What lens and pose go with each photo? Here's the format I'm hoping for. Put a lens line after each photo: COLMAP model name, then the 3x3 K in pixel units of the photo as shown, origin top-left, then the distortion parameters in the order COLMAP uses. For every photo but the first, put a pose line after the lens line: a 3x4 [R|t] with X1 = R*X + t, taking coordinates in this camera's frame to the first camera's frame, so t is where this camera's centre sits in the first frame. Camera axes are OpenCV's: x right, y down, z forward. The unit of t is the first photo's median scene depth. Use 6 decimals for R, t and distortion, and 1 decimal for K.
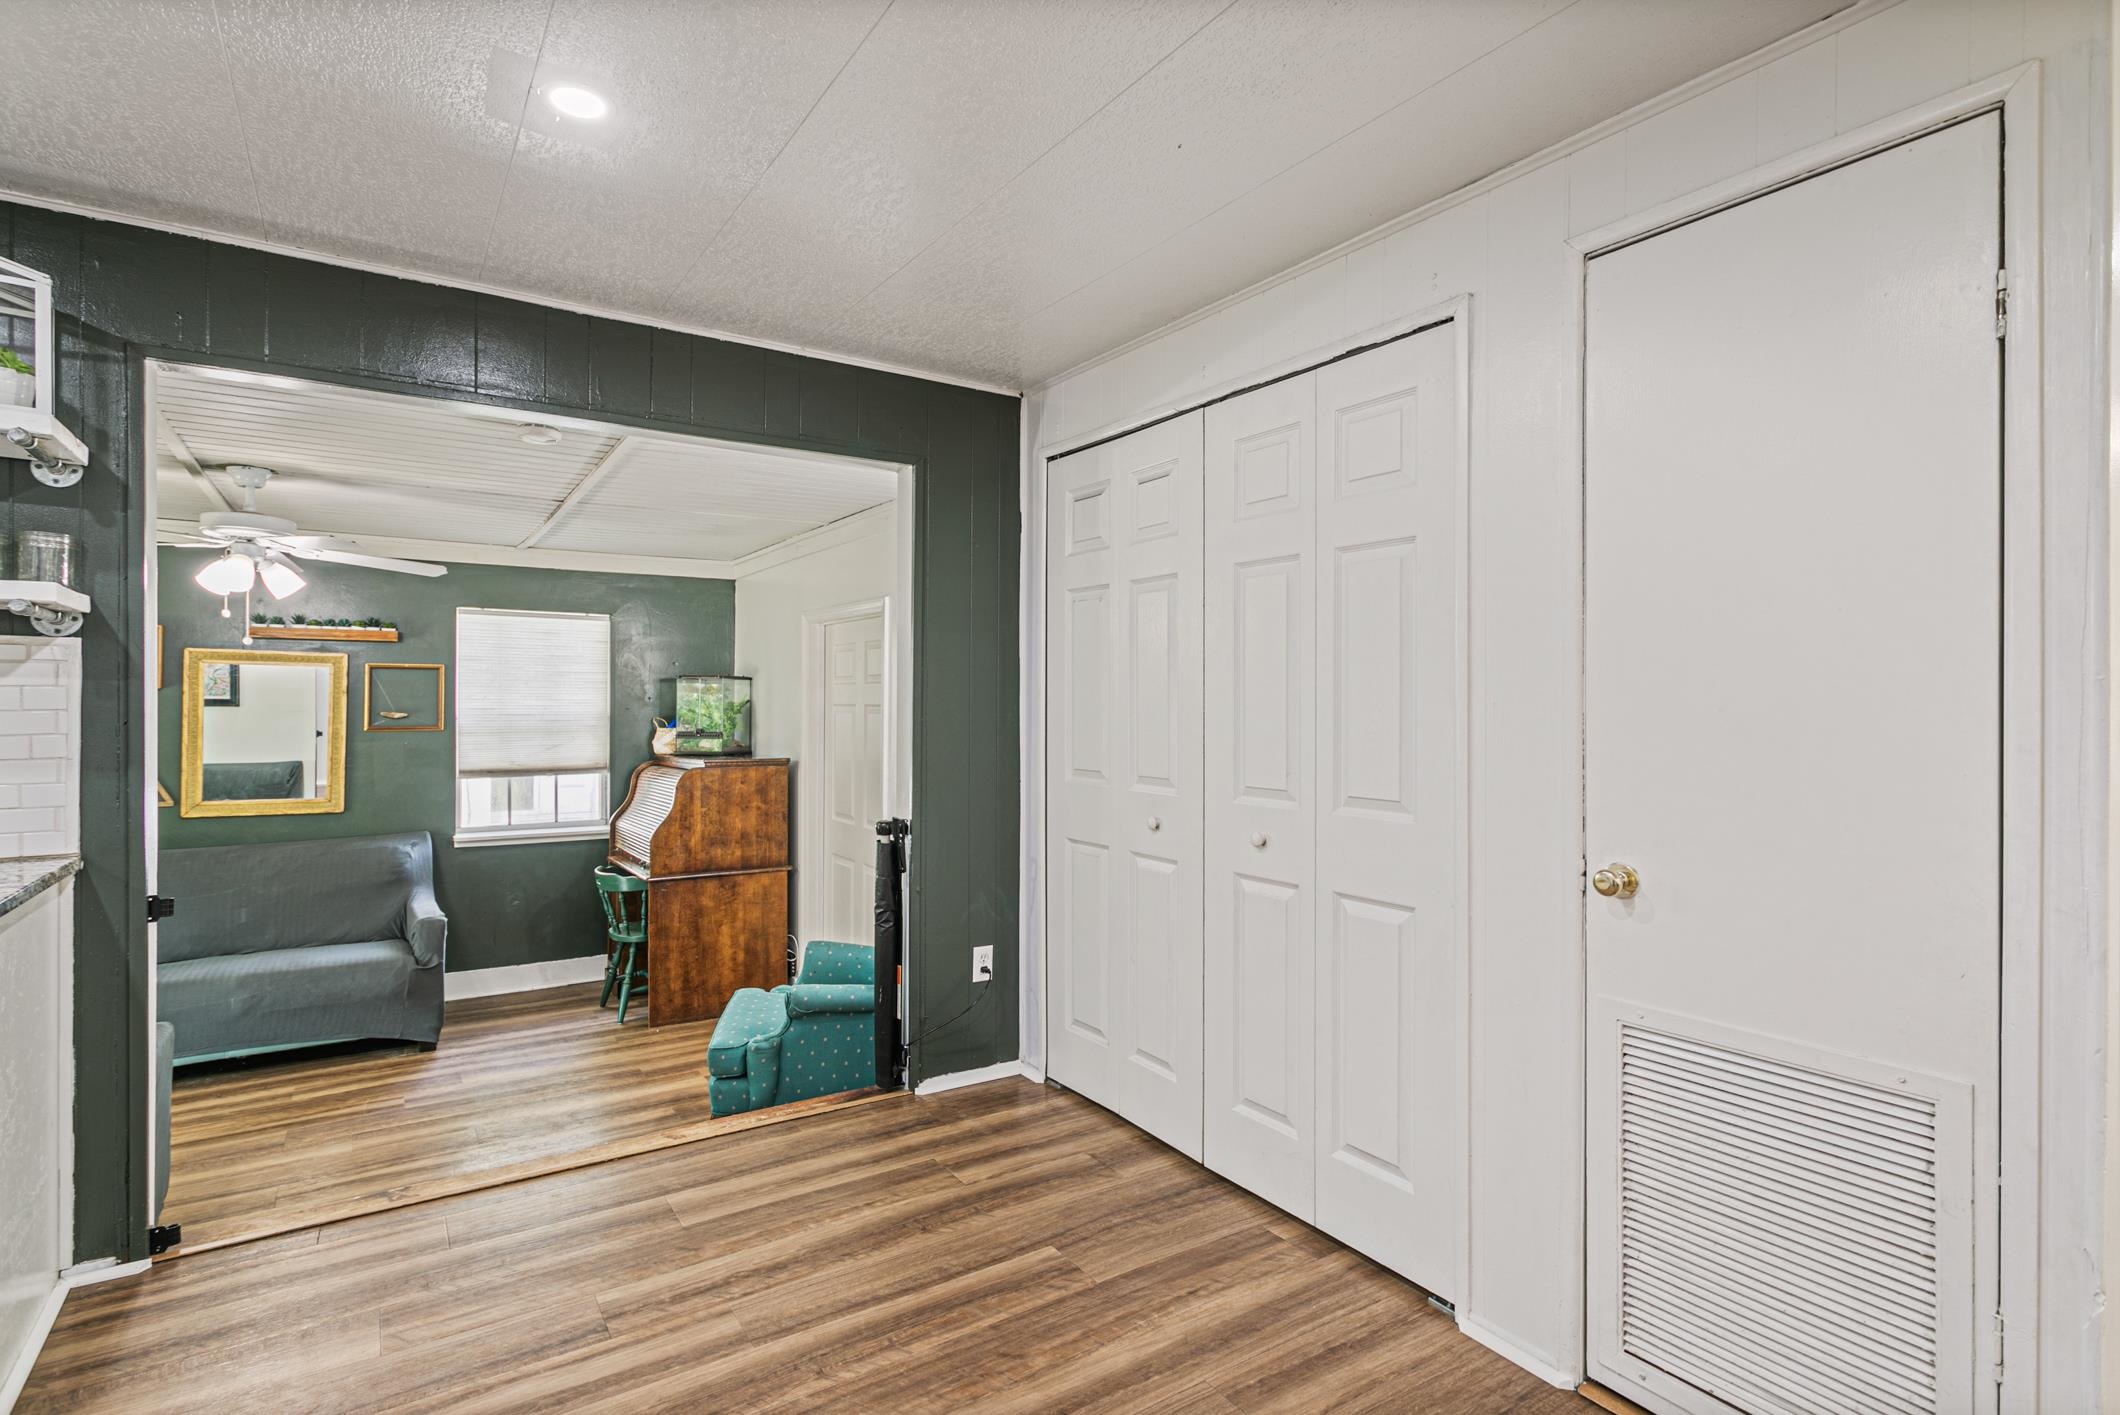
lens RADIAL K [[1020.6, 0, 1062.5], [0, 1020.6, 704.1], [0, 0, 1]] dist [0.003284, 0.000852]
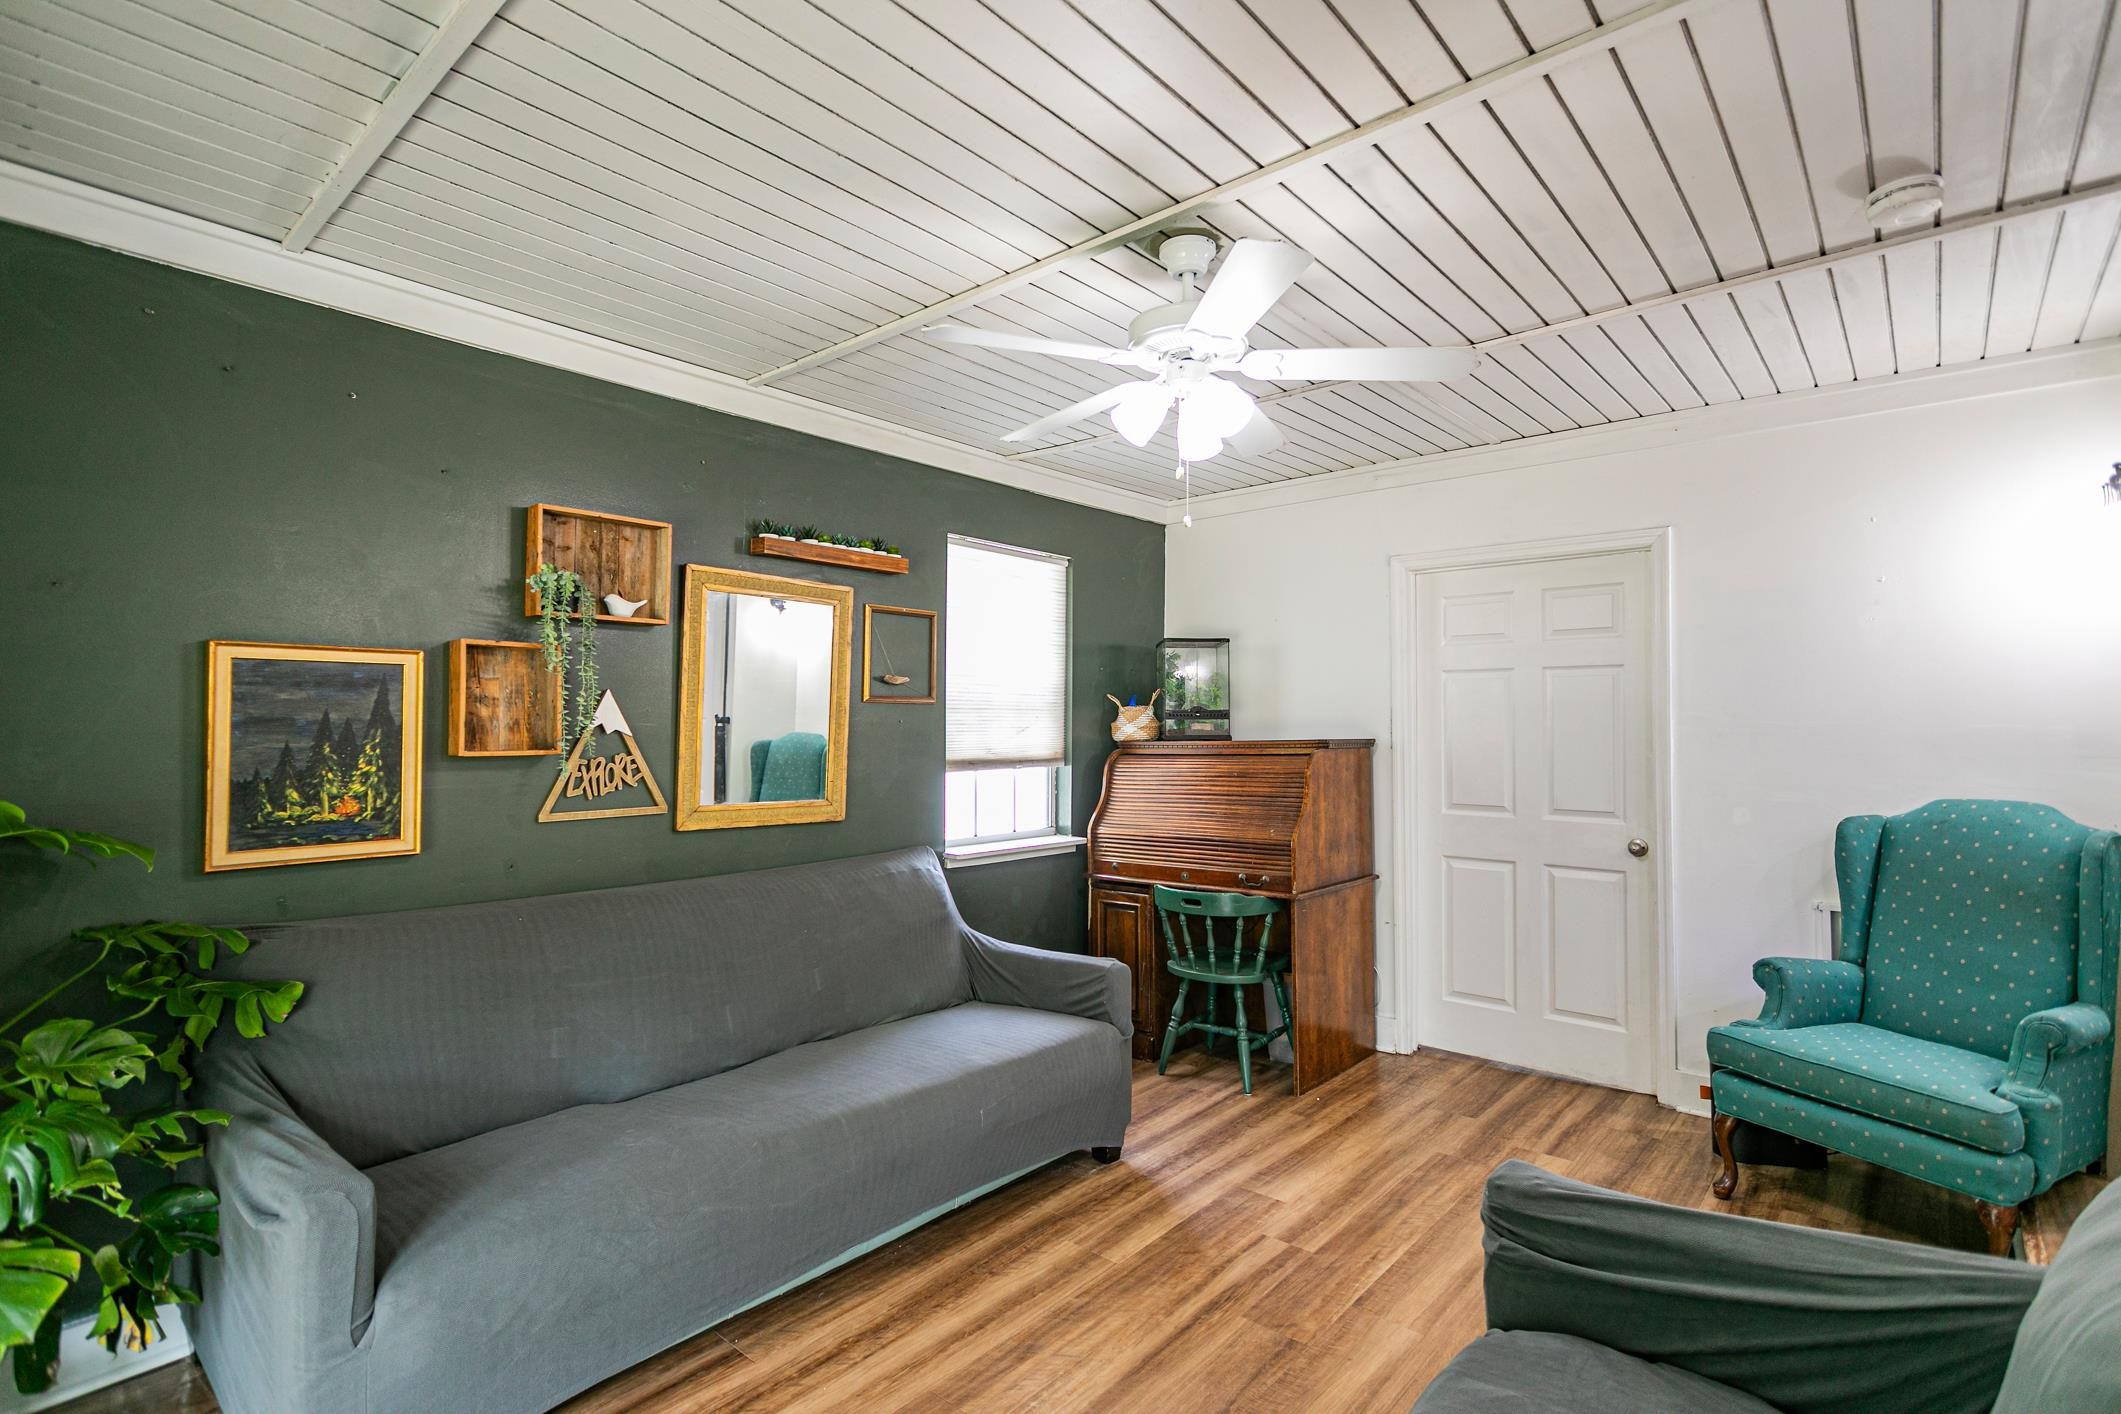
lens RADIAL K [[1021.1, 0, 1057.6], [0, 1021.1, 707.8], [0, 0, 1]] dist [0.003284, 0.000852]
pose [[0.967387, -0.004693, 0.253258, -0.758677], [0.011454, 0.999616, -0.025230, 0.051364], [-0.253042, 0.027308, 0.967070, 0.319443]]
